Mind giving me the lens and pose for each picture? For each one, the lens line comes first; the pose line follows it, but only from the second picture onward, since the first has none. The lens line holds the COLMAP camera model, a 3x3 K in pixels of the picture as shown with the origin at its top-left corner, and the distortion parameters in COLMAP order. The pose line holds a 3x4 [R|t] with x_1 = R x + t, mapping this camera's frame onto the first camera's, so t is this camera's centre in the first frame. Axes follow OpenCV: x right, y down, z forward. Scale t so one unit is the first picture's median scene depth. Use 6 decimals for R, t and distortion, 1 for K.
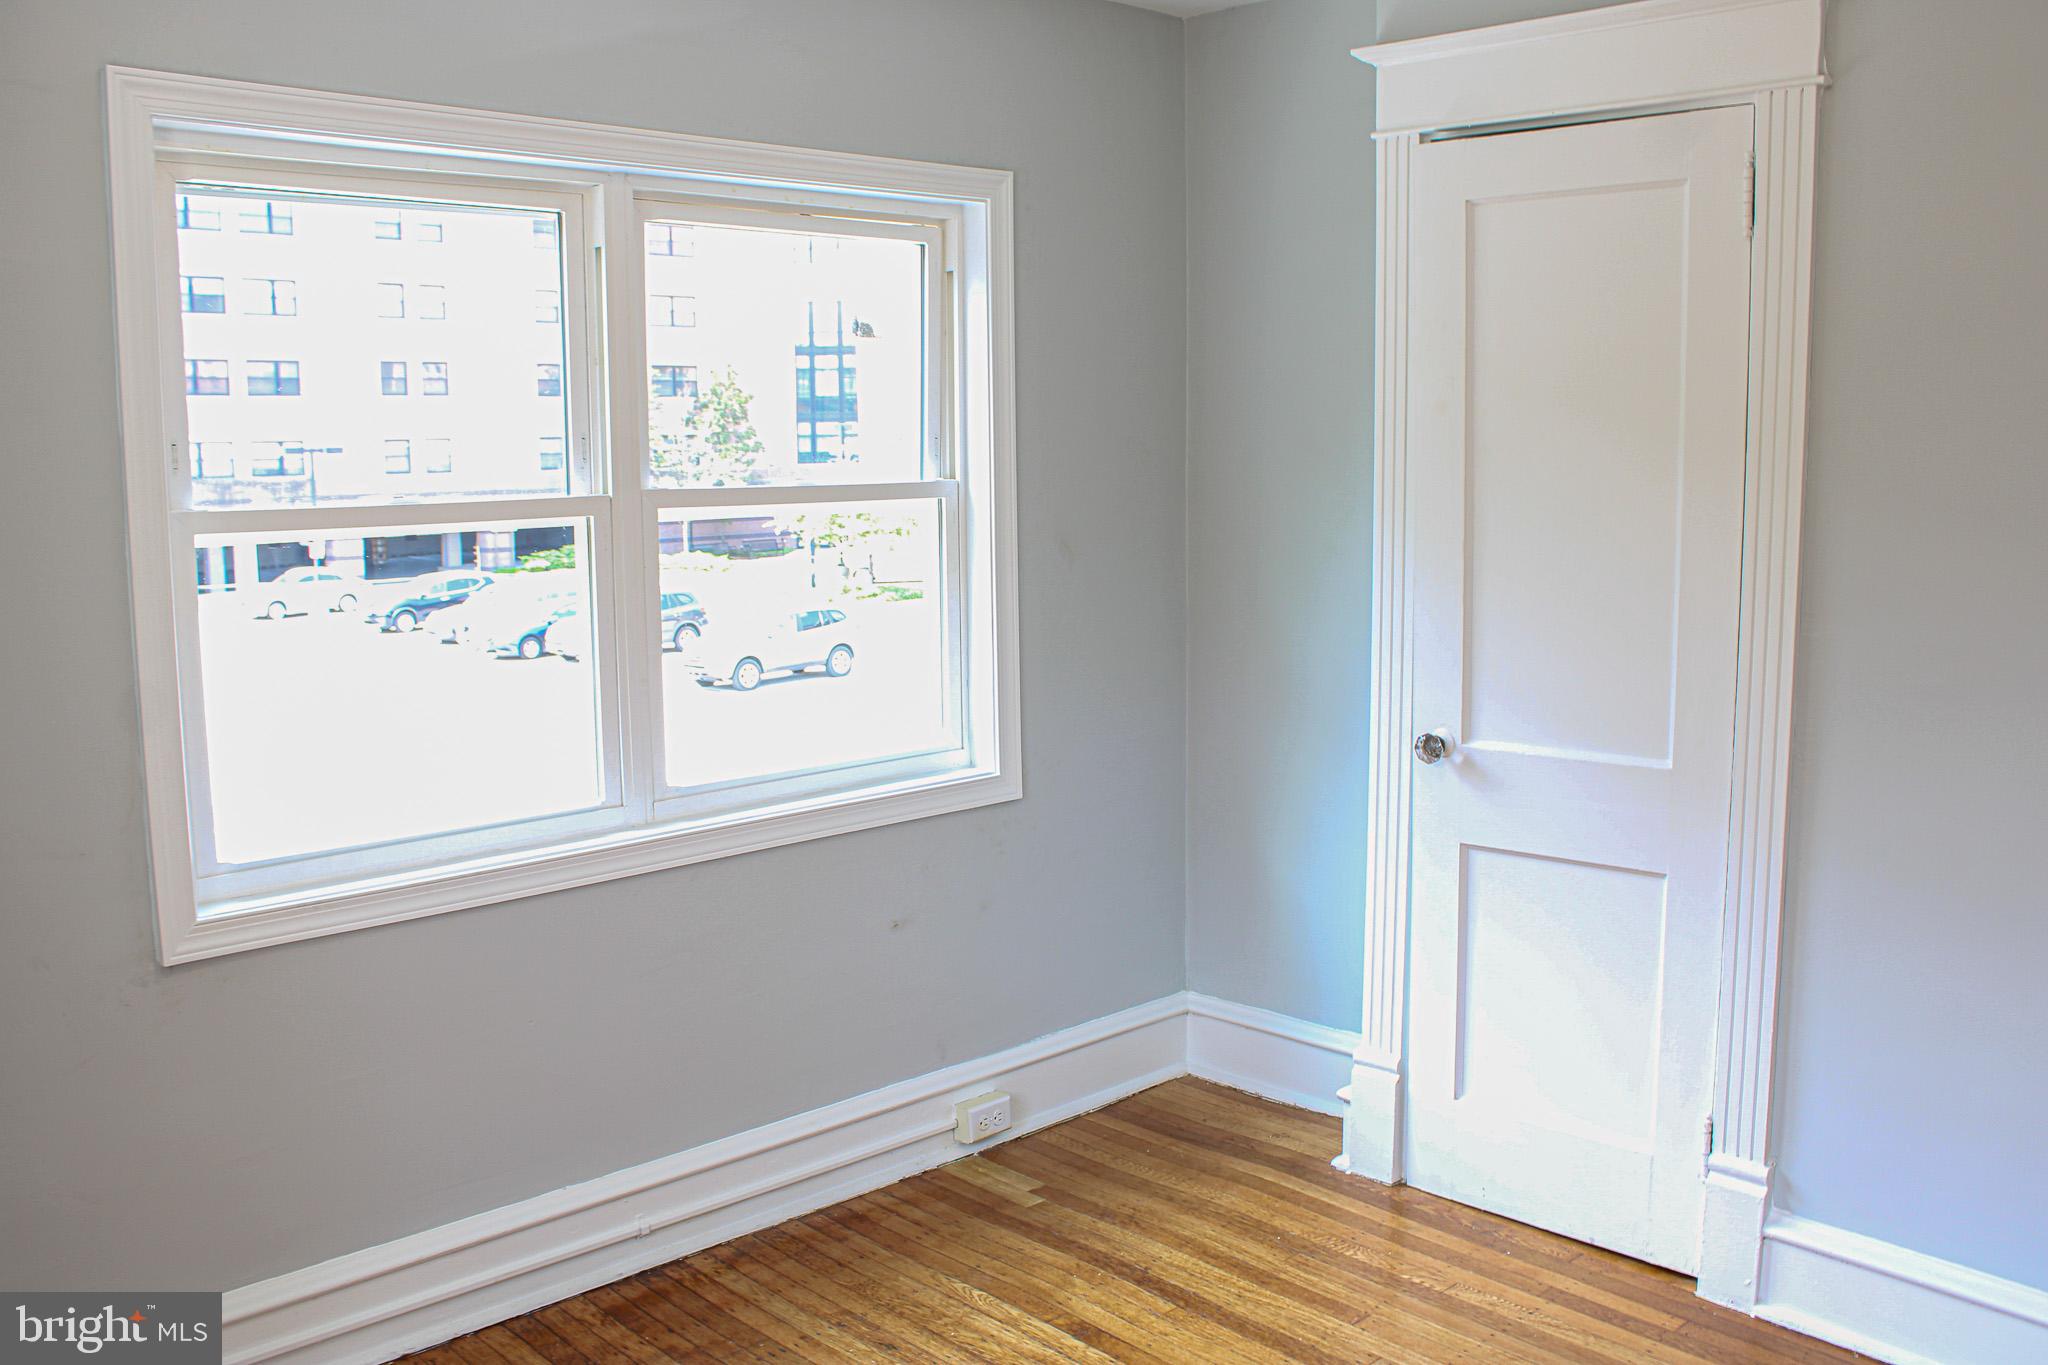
lens RADIAL K [[1815.7, 0, 1024.0], [0, 1815.7, 689.9], [0, 0, 1]] dist [-0.131619, 0.018480]
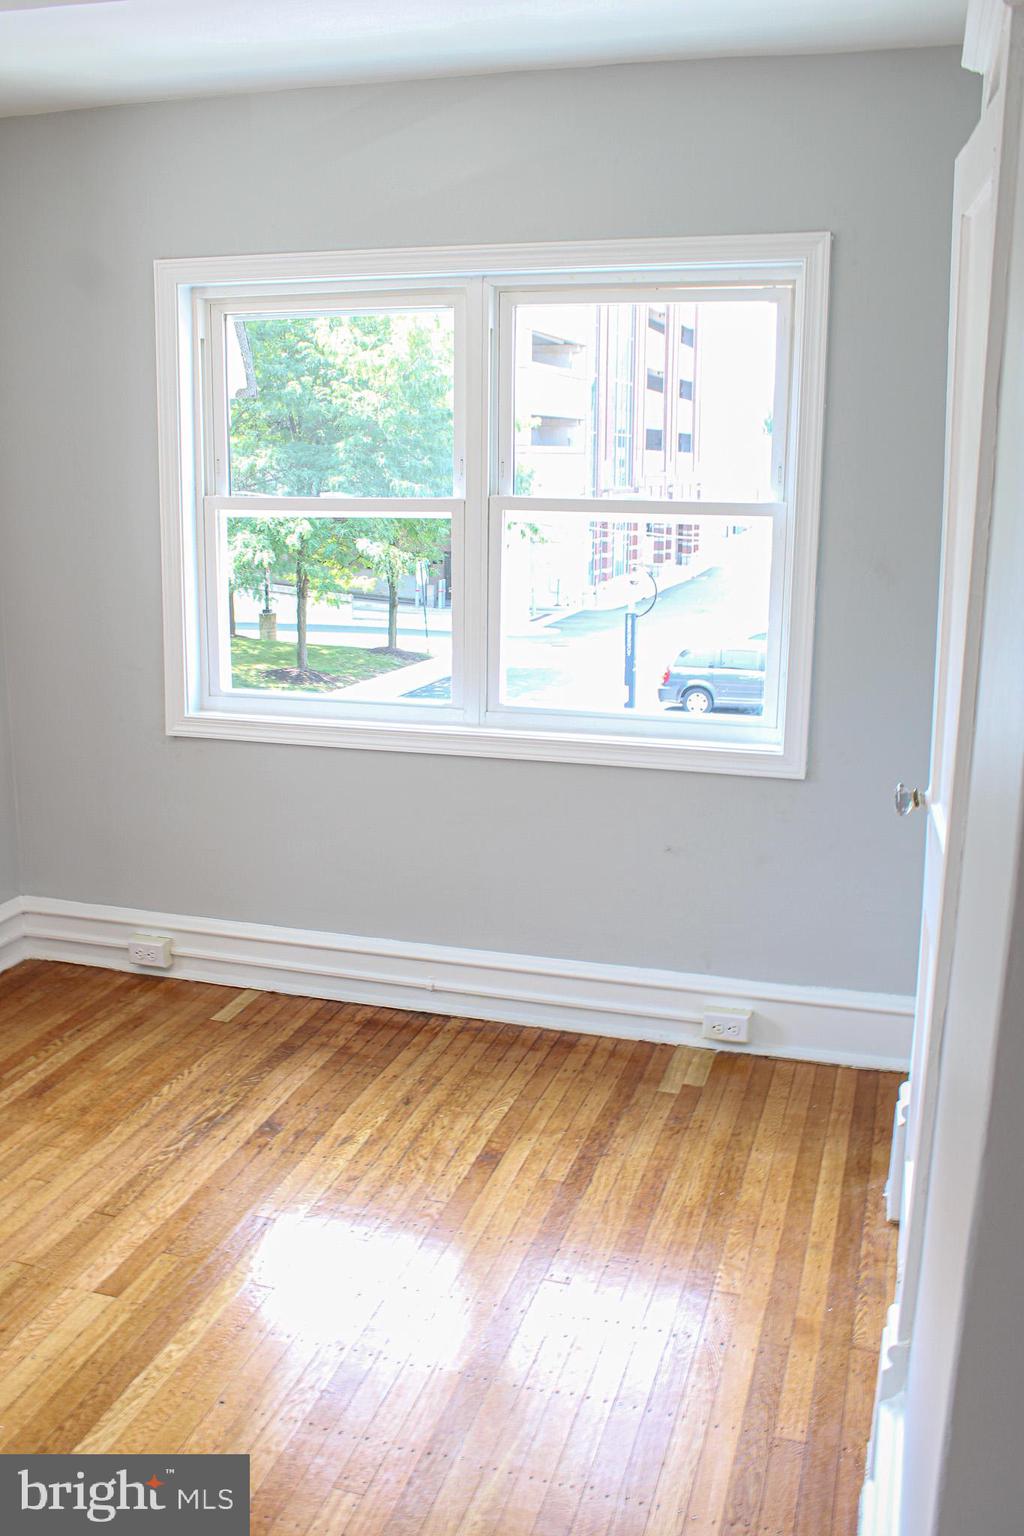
lens RADIAL K [[1361.8, 0, 510.1], [0, 1361.8, 764.6], [0, 0, 1]] dist [-0.131619, 0.018480]
pose [[0.486902, 0.204210, -0.849249, 0.743695], [-0.129214, 0.978428, 0.161189, -0.075649], [0.863846, 0.031252, 0.502786, 0.459714]]
